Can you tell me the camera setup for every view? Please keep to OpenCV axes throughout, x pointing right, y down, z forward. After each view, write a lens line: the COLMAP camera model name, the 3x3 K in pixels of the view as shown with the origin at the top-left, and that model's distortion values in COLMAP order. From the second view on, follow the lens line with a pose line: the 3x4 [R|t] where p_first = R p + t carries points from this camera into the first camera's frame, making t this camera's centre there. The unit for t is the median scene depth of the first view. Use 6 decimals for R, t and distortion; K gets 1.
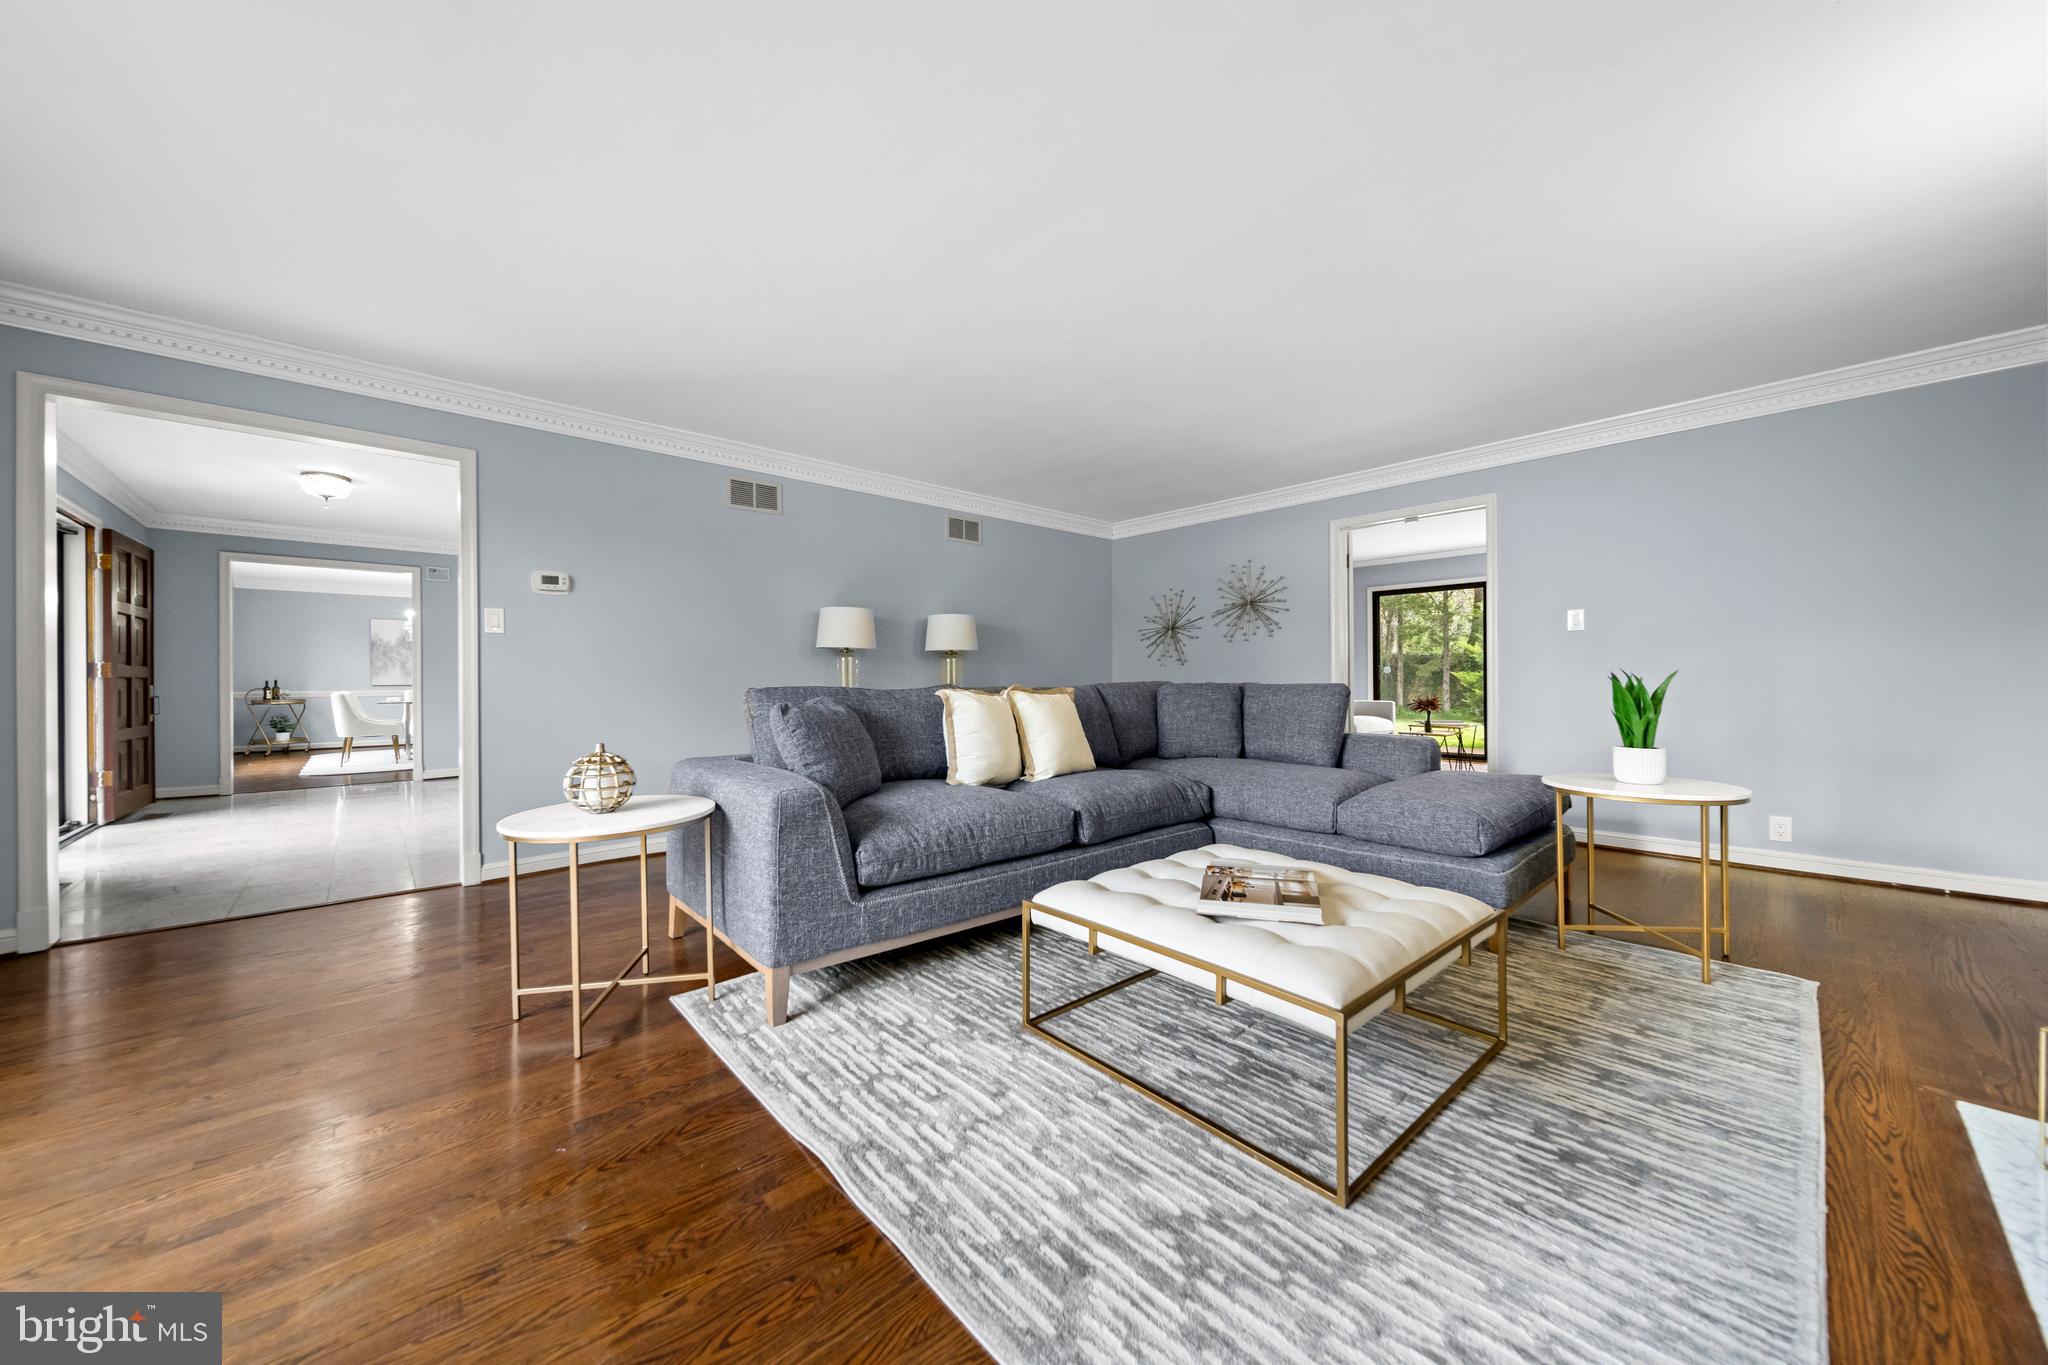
lens RADIAL K [[714.2, 0, 1016.4], [0, 714.2, 677.3], [0, 0, 1]] dist [-0.002049, -0.000572]
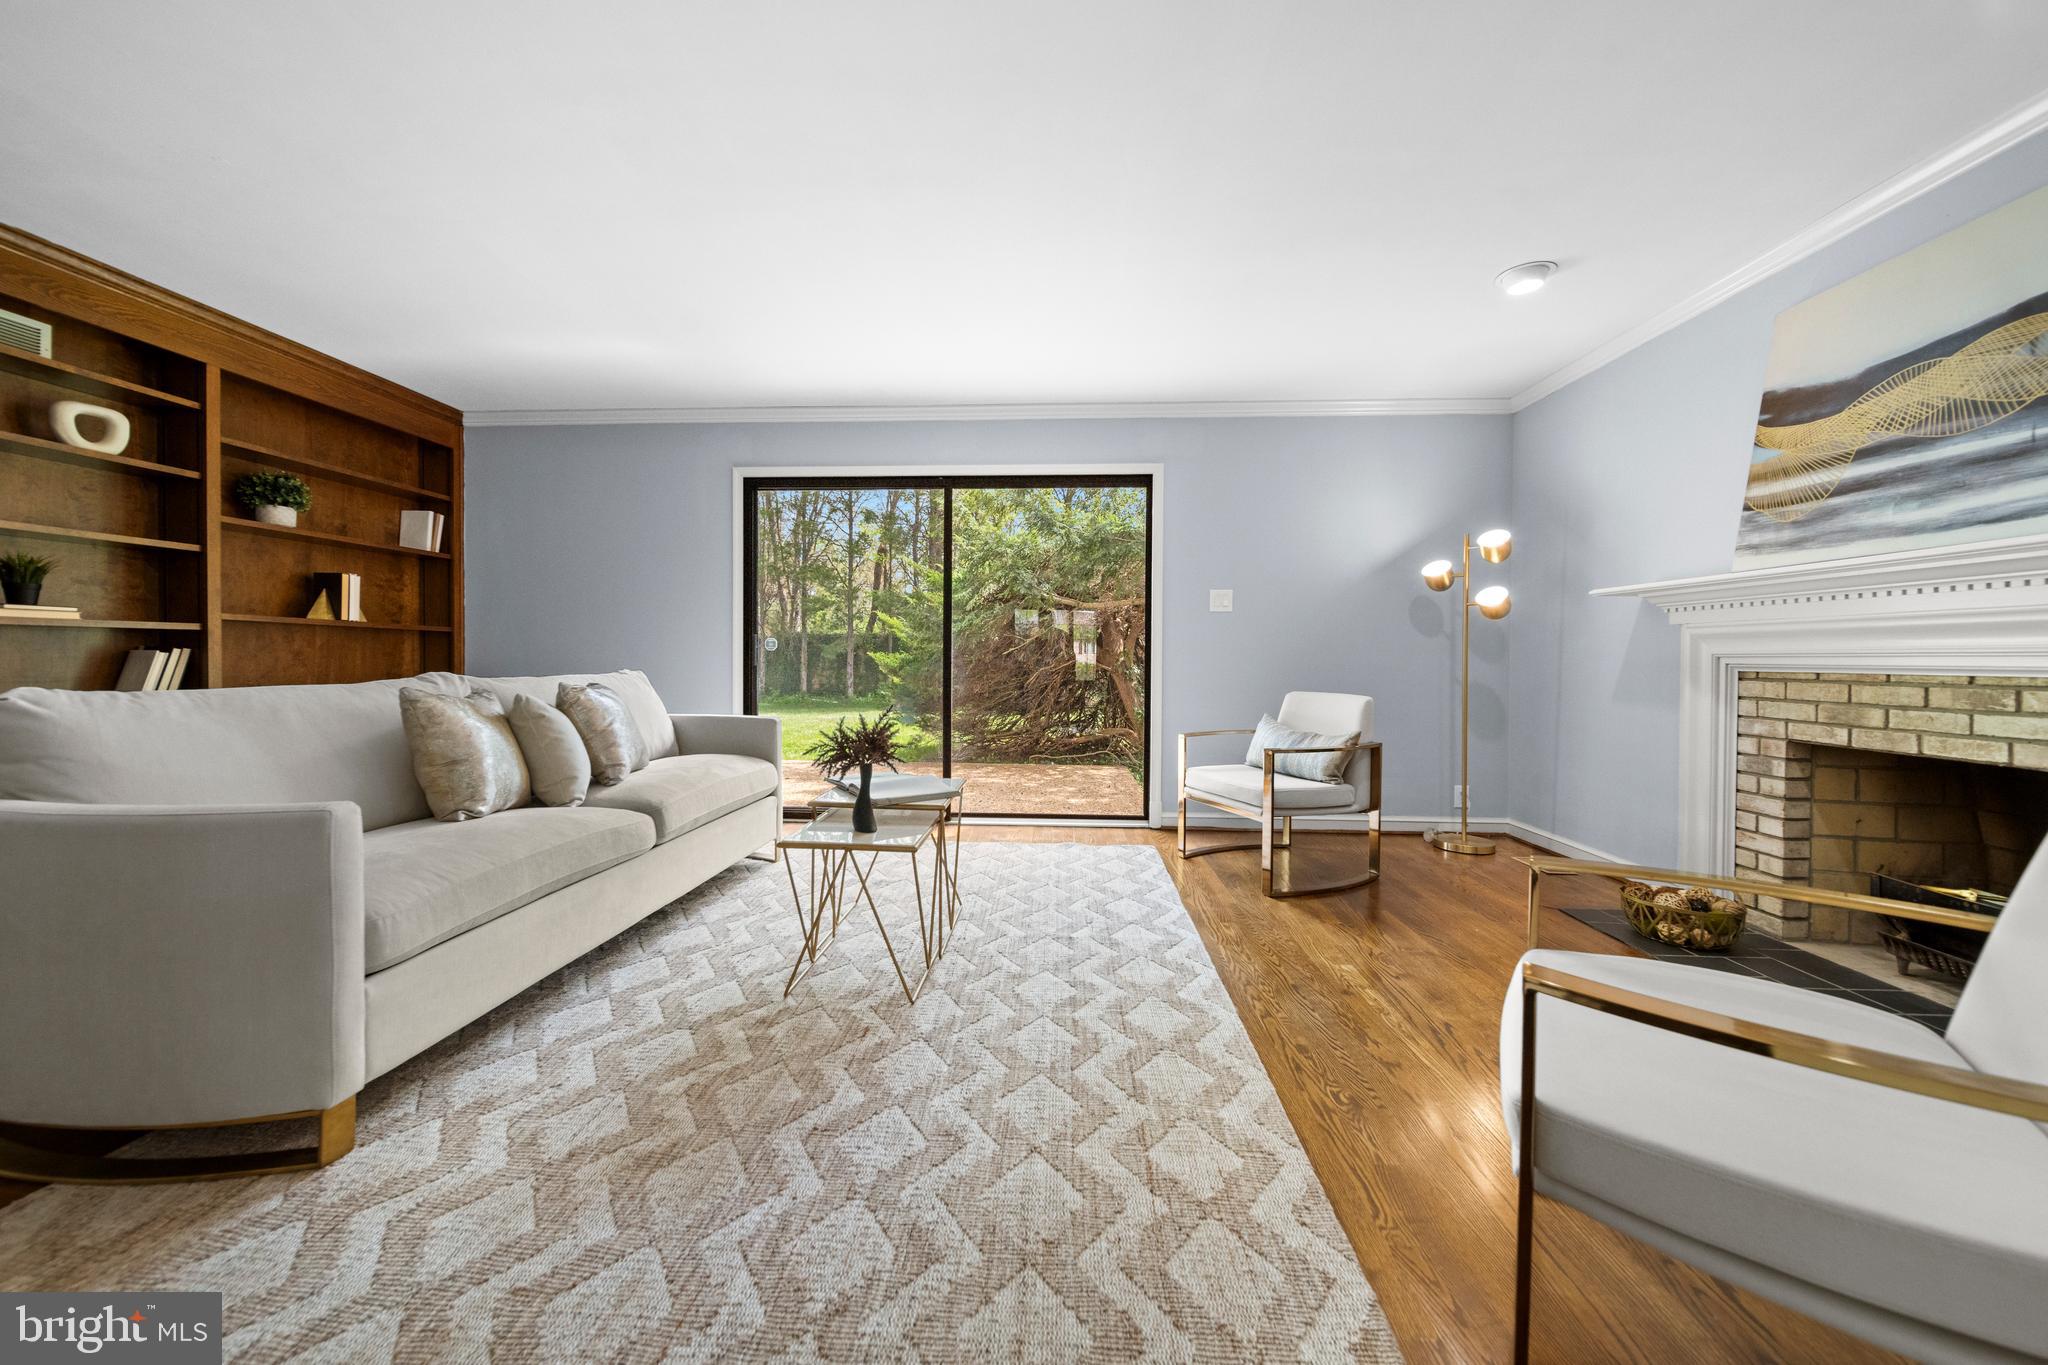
lens RADIAL K [[719.3, 0, 1014.2], [0, 719.3, 667.8], [0, 0, 1]] dist [-0.001310, -0.000077]
pose [[0.714196, -0.002794, 0.699940, 1.218801], [-0.006479, 0.999923, 0.010603, -0.004054], [-0.699915, -0.012107, 0.714123, 2.209634]]
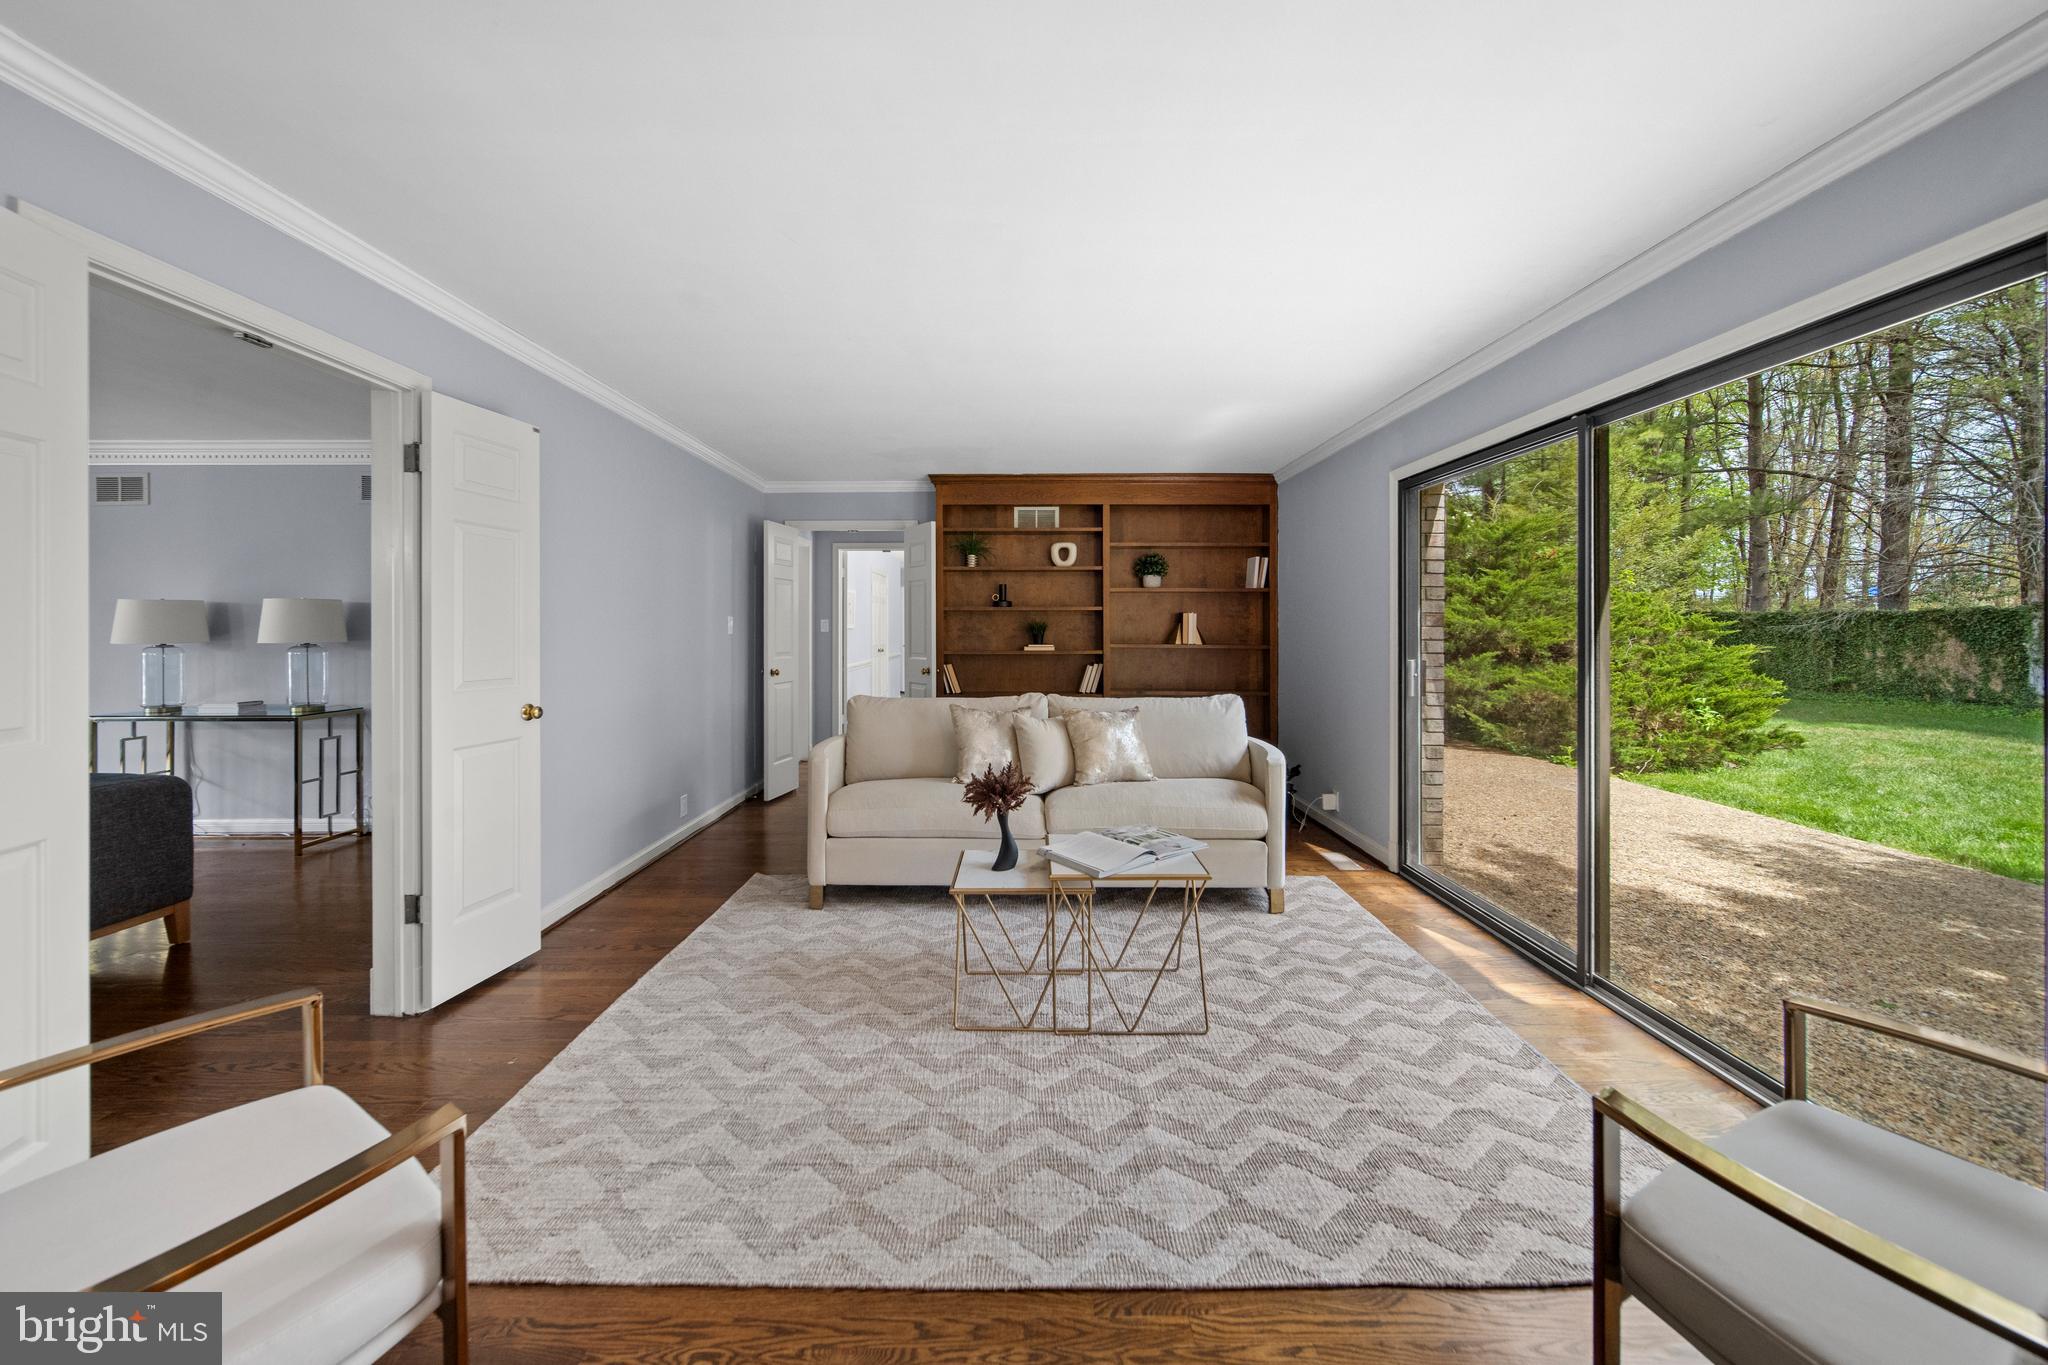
lens RADIAL K [[727.5, 0, 1019.1], [0, 727.5, 654.2], [0, 0, 1]] dist [0.000053, 0.000033]
pose [[0.745919, 0.027059, -0.665487, 2.572787], [-0.005132, 0.999378, 0.034883, -0.144932], [0.666017, -0.022605, 0.745594, 2.246077]]
